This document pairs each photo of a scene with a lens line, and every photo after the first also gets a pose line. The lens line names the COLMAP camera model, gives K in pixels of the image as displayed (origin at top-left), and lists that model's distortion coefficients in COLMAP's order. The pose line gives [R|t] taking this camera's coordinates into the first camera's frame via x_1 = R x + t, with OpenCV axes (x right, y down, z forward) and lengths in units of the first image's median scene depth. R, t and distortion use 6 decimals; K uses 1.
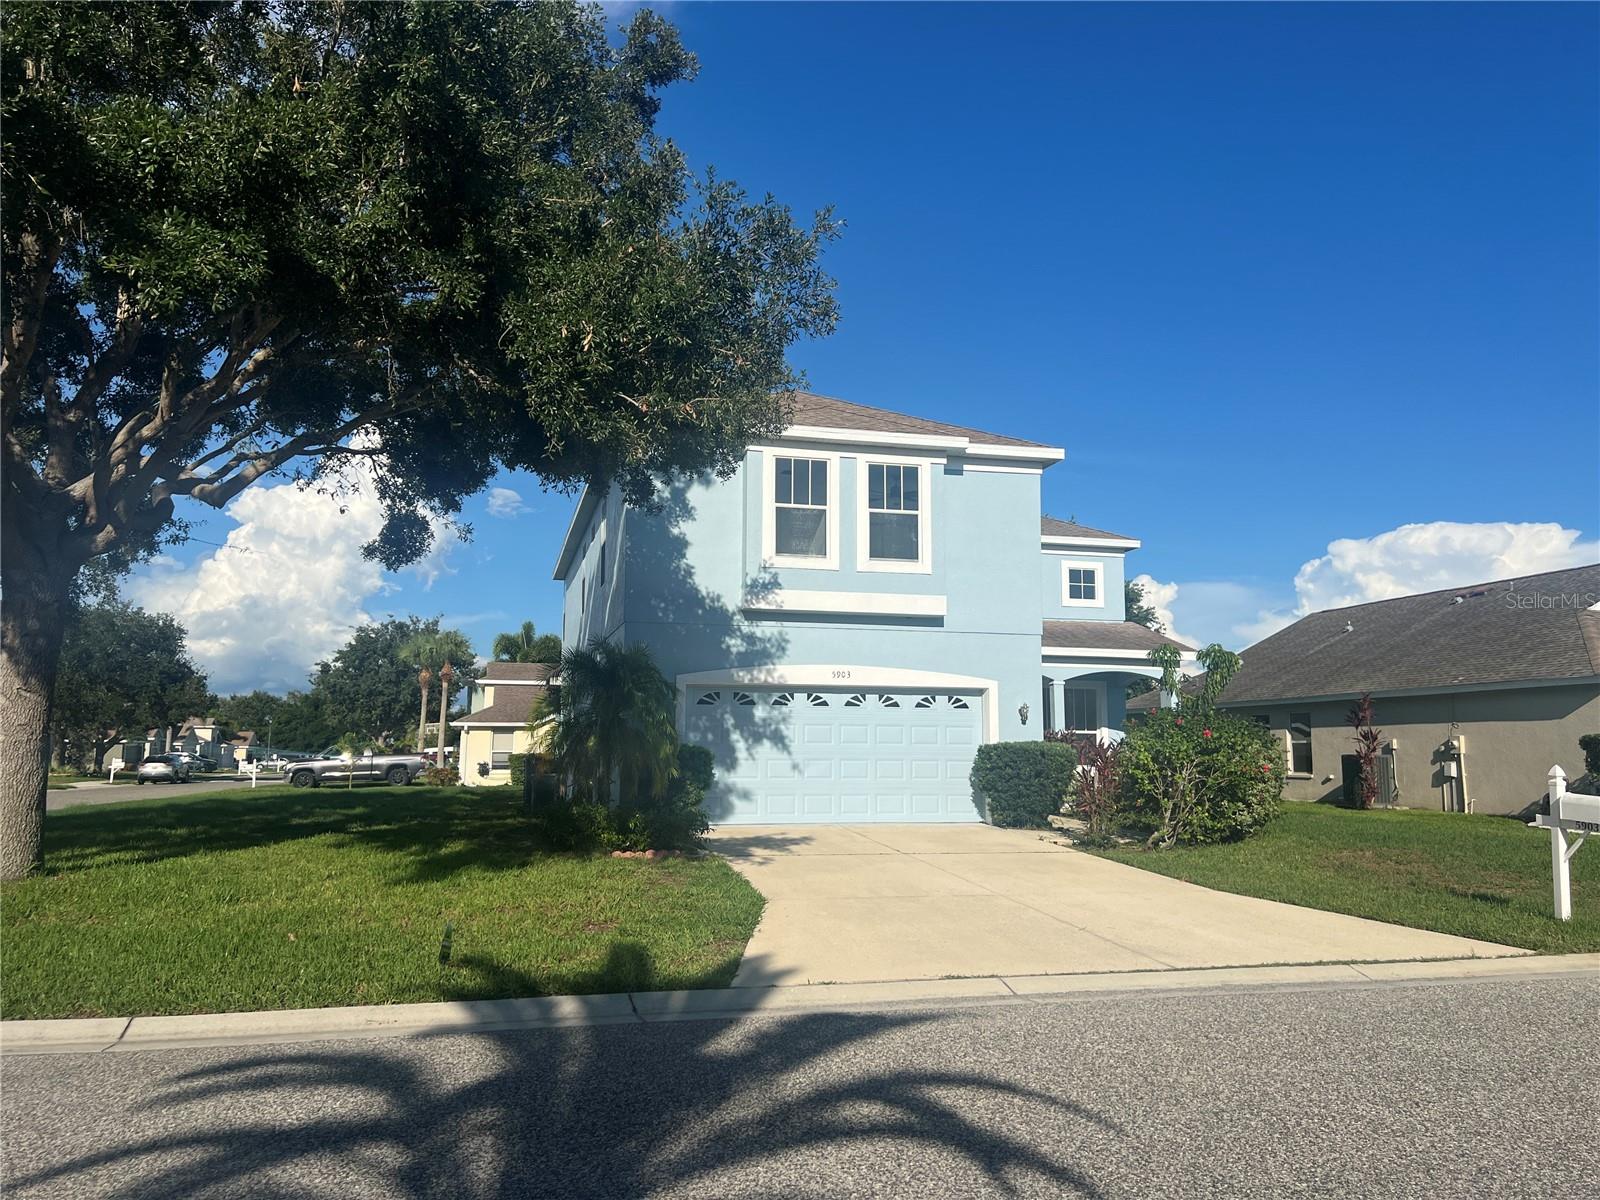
lens RADIAL K [[1201.0, 0, 800.2], [0, 1201.0, 588.5], [0, 0, 1]] dist [0.041663, 0.000088]
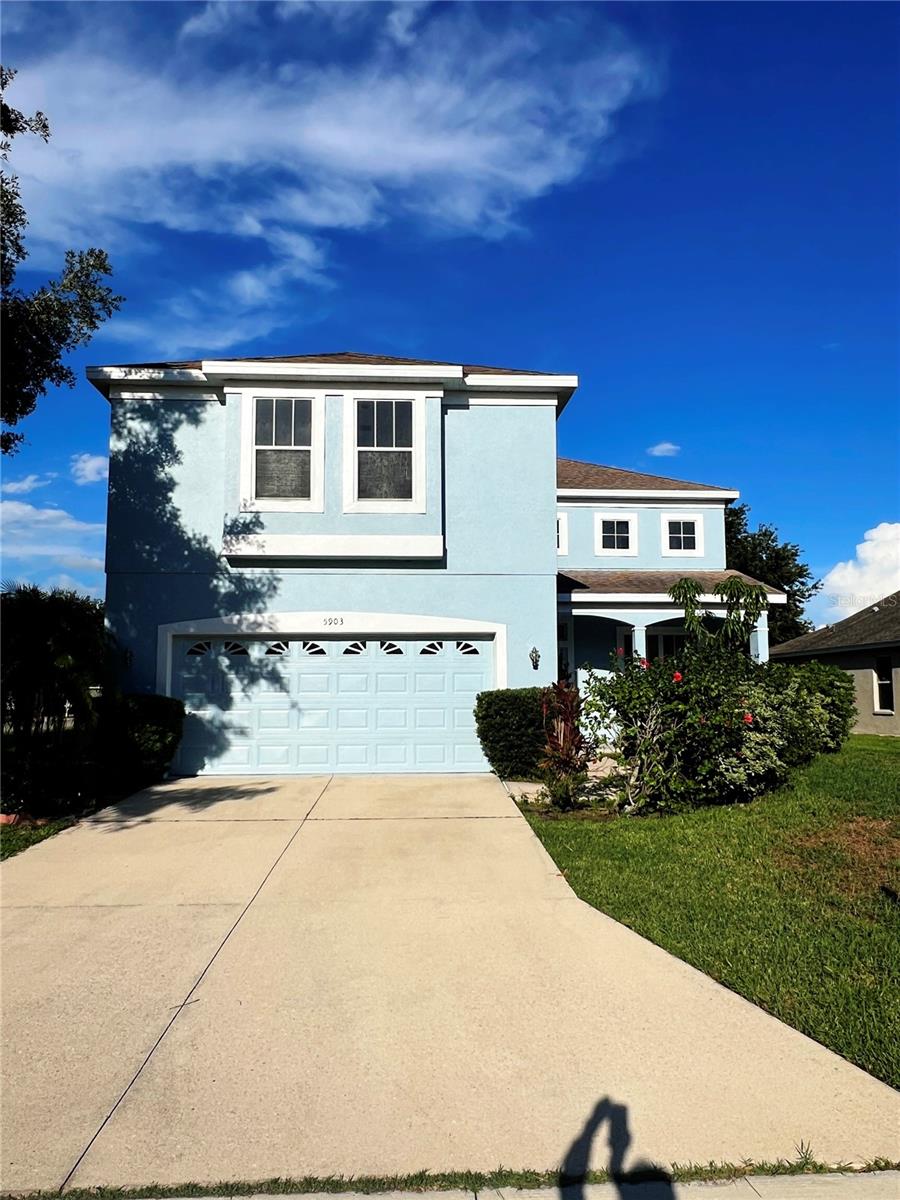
lens RADIAL K [[850.4, 0, 446.8], [0, 850.4, 604.0], [0, 0, 1]] dist [-0.007176, 0.010214]
pose [[0.982928, -0.029376, -0.181630, 0.245670], [0.035236, 0.998955, 0.029118, 0.040909], [0.180584, -0.035020, 0.982936, 0.342129]]
